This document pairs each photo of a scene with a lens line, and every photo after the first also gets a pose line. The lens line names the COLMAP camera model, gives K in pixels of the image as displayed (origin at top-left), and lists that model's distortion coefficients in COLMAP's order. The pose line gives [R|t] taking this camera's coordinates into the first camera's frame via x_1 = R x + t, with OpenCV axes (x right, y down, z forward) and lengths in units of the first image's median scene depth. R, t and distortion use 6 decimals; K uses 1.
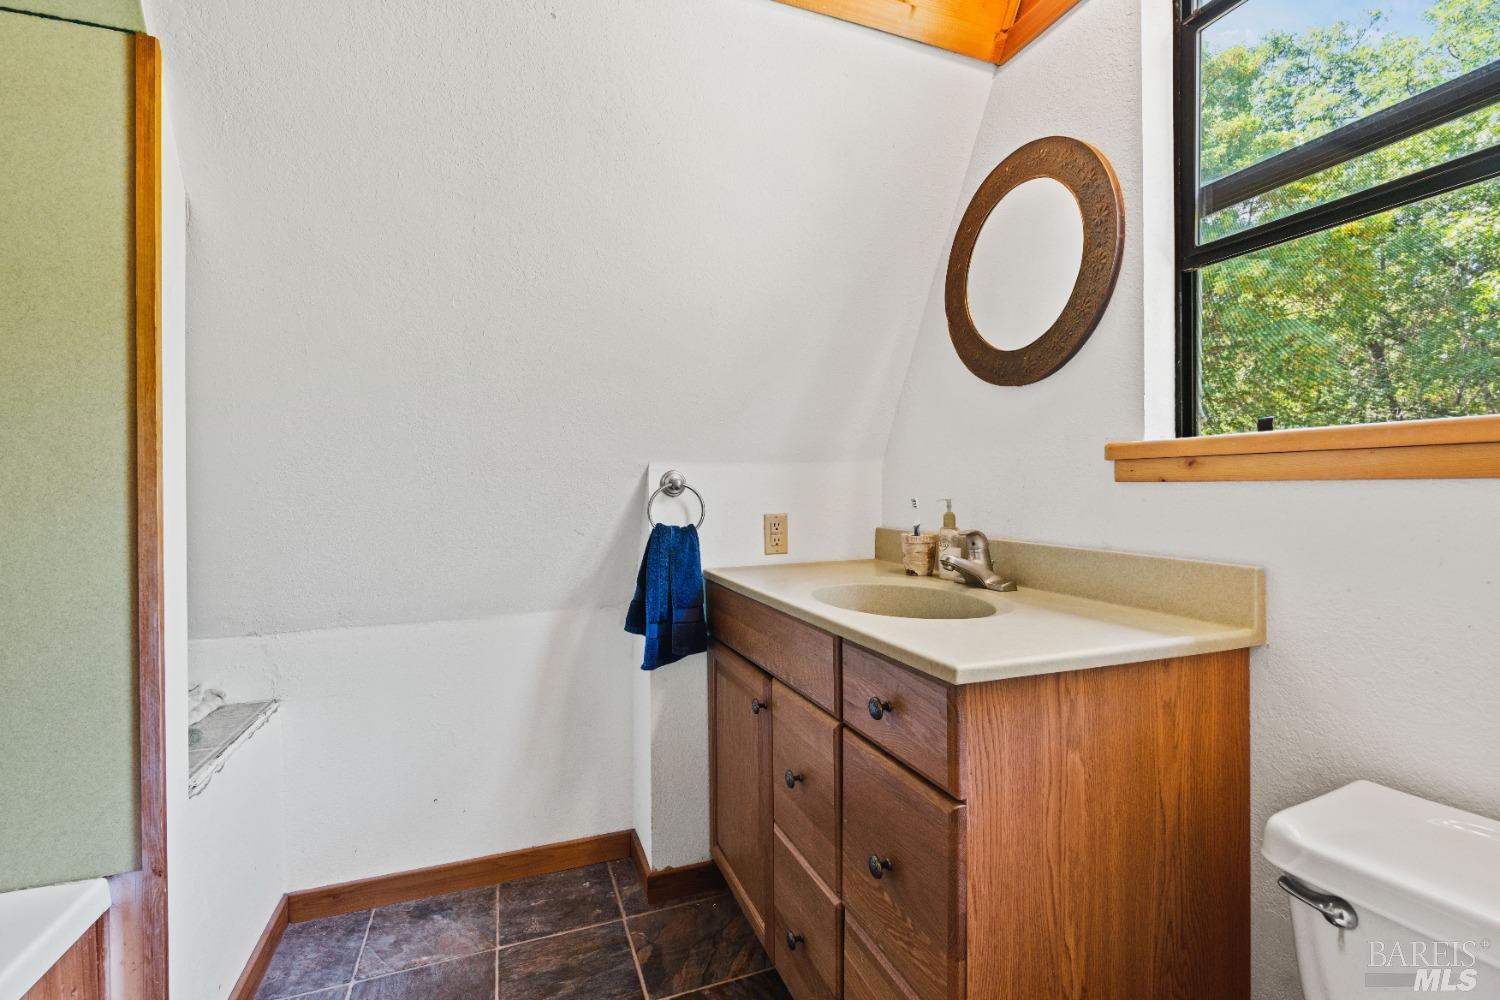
lens RADIAL K [[681.3, 0, 751.2], [0, 681.3, 491.5], [0, 0, 1]] dist [-0.003750, -0.000361]
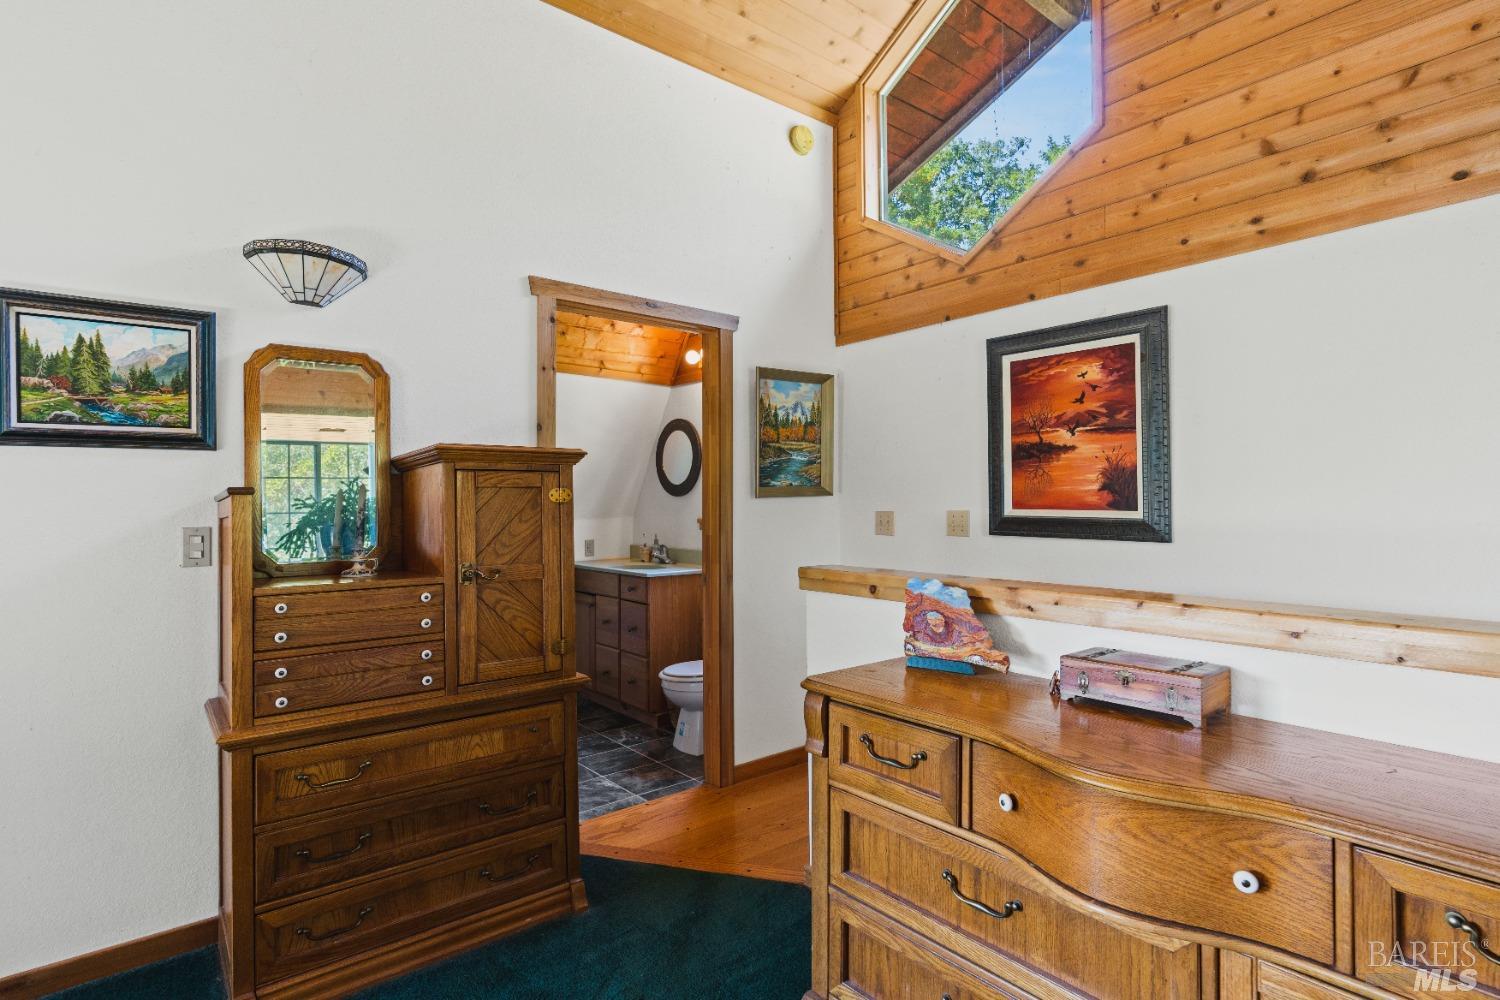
lens RADIAL K [[761.2, 0, 748.9], [0, 761.2, 502.2], [0, 0, 1]] dist [-0.000413, -0.000015]
pose [[0.946515, -0.000429, 0.322660, -0.455094], [0.003172, 0.999963, -0.007977, -0.117557], [-0.322644, 0.008574, 0.946481, -2.647637]]
